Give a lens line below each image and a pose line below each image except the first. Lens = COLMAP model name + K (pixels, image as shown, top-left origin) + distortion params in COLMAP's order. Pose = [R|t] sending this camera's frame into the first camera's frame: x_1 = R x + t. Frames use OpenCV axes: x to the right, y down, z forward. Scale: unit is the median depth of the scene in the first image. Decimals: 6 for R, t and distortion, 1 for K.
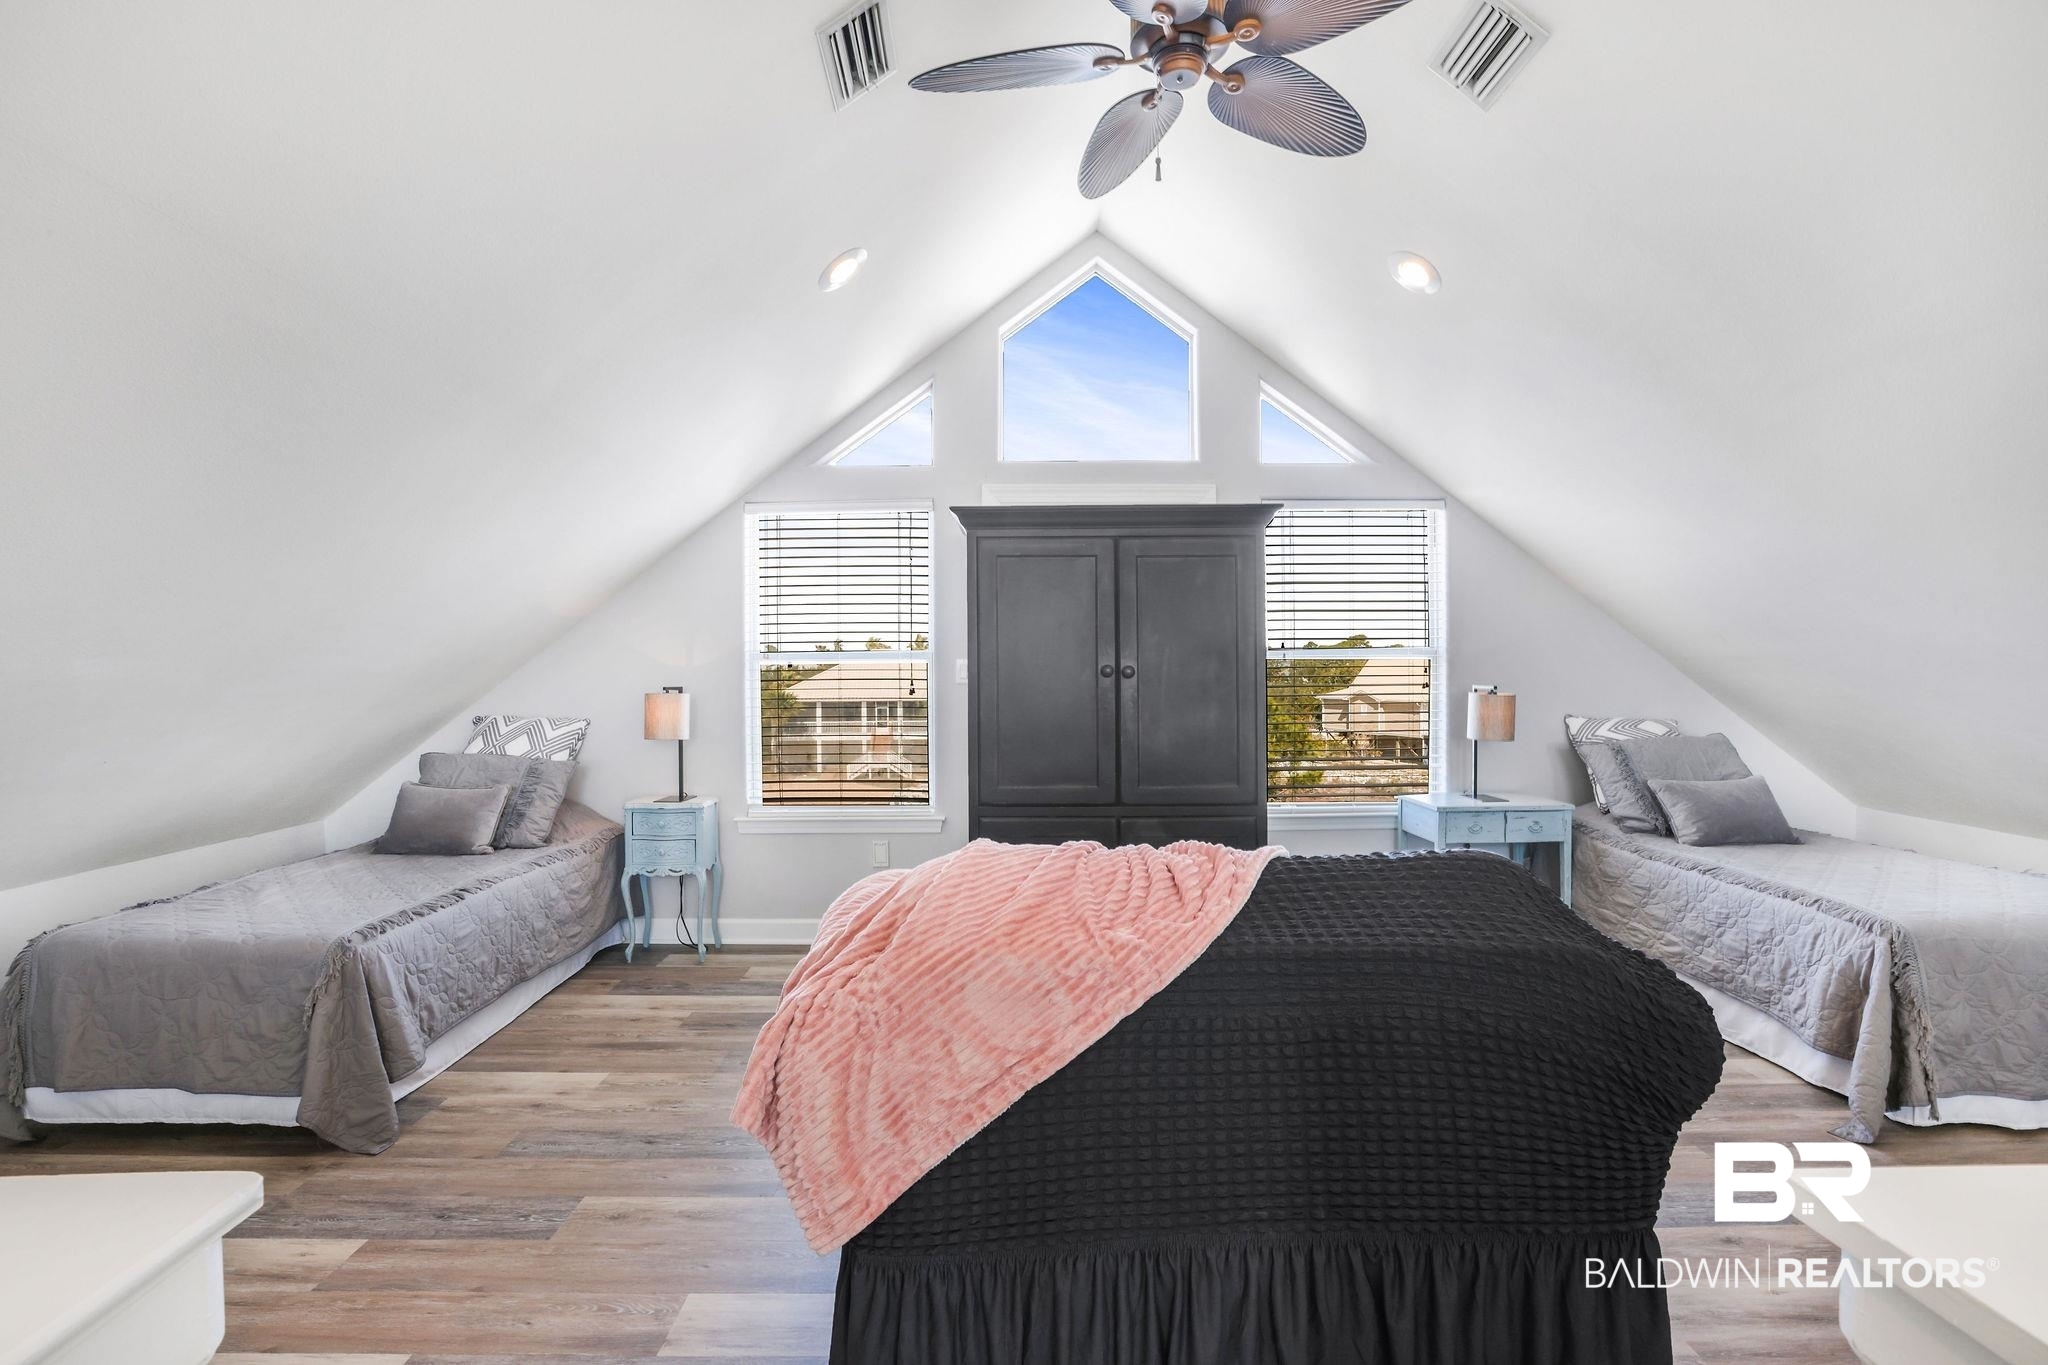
lens RADIAL K [[897.7, 0, 1024.0], [0, 897.7, 682.5], [0, 0, 1]] dist [-0.000743, 0.000010]
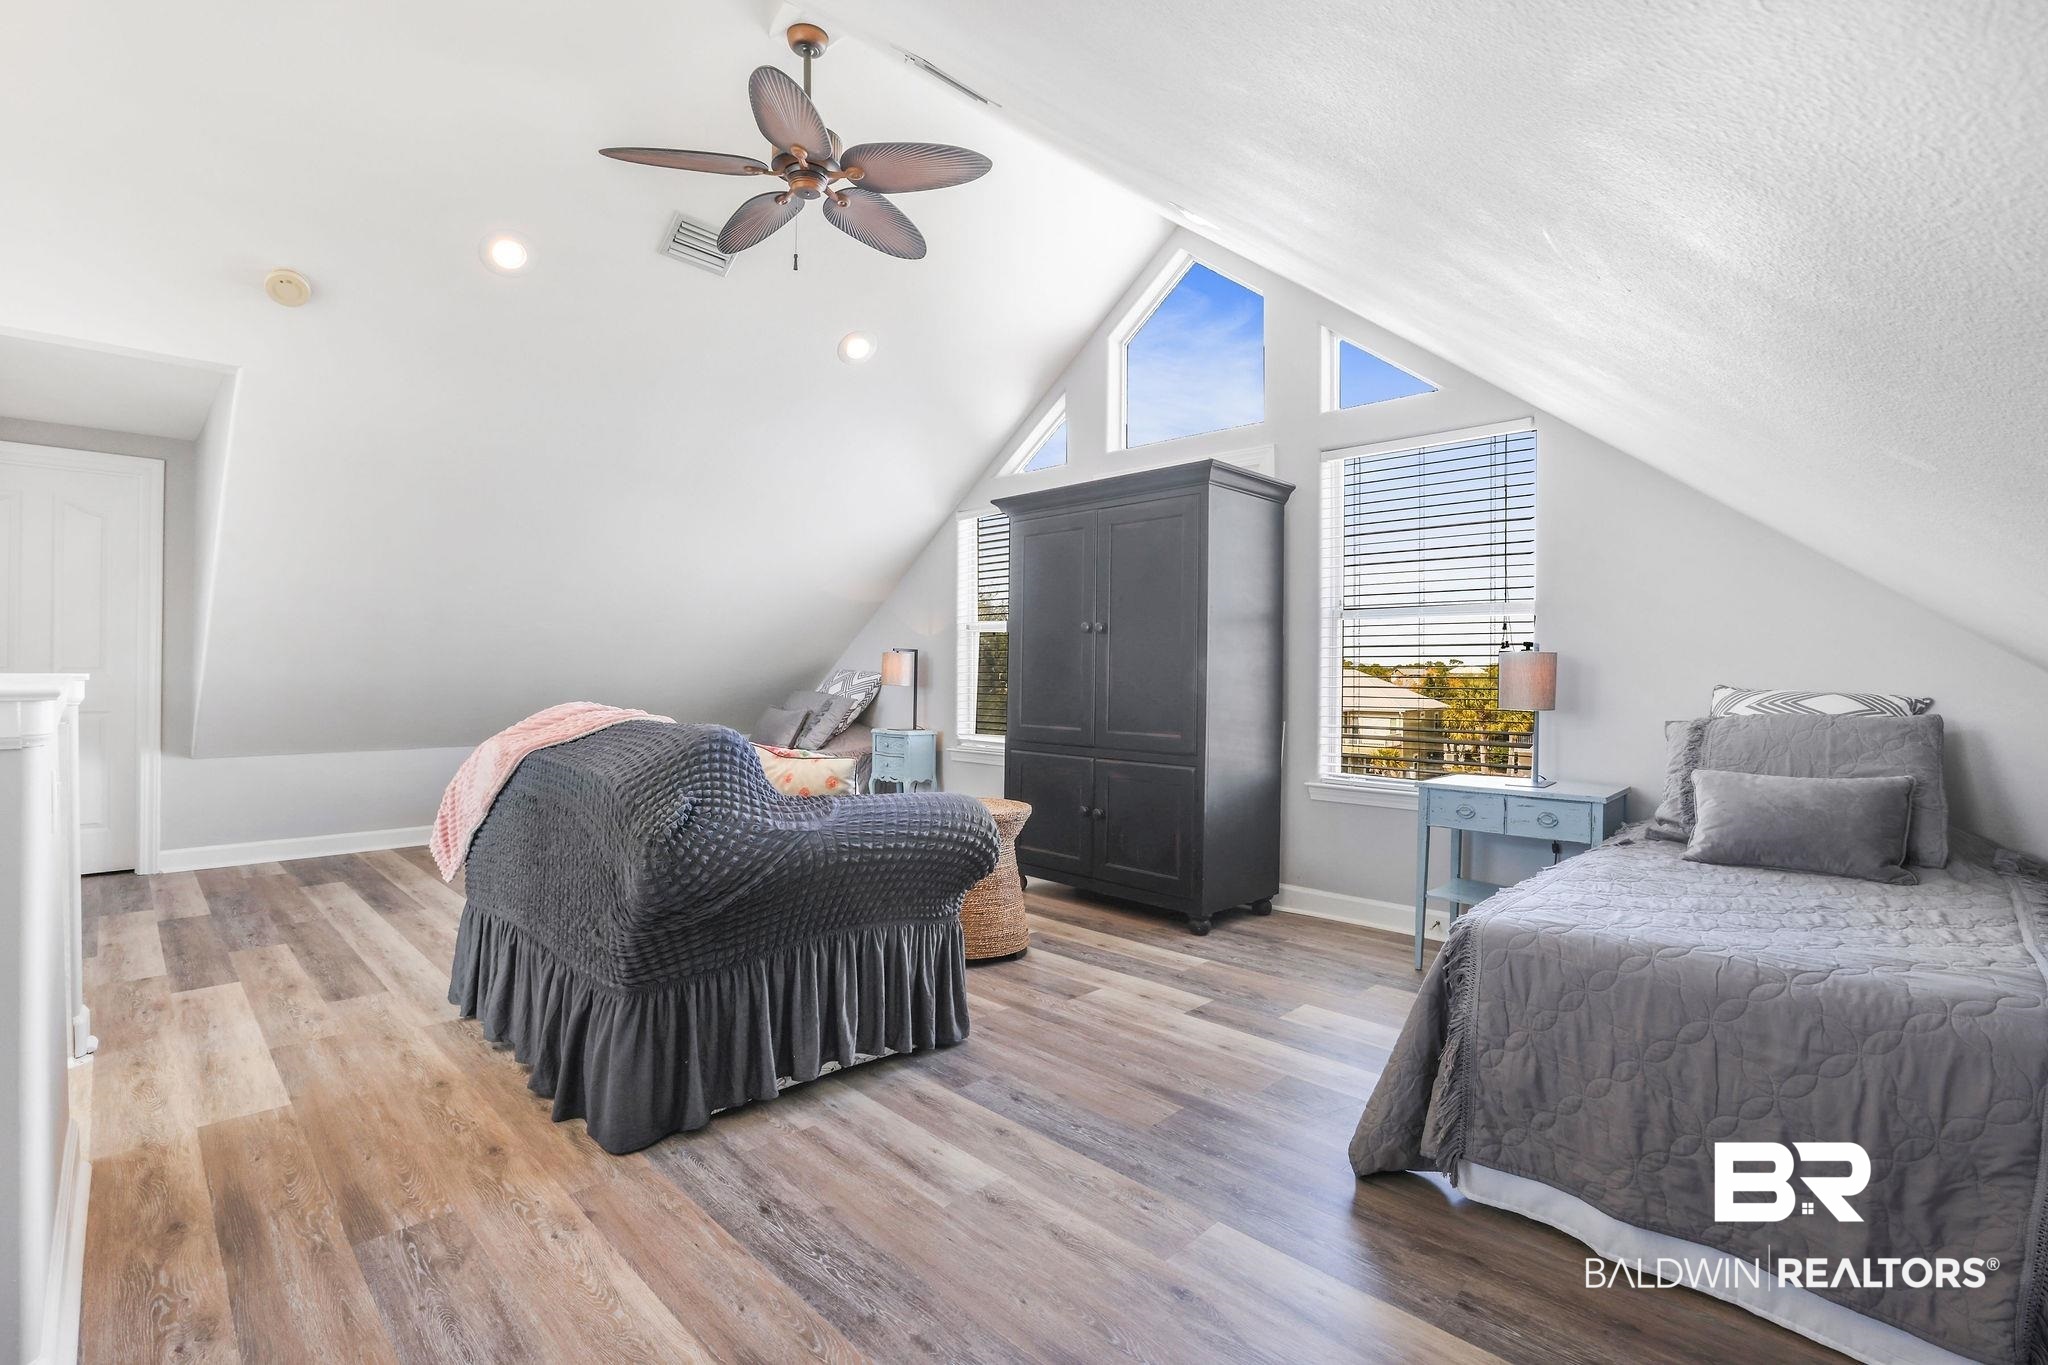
lens RADIAL K [[897.7, 0, 1024.0], [0, 897.7, 682.5], [0, 0, 1]] dist [-0.000743, 0.000010]
pose [[0.765017, 0.022010, -0.643634, 0.728047], [0.001319, 0.999360, 0.035742, 0.011830], [0.644009, -0.028192, 0.764498, 0.068310]]
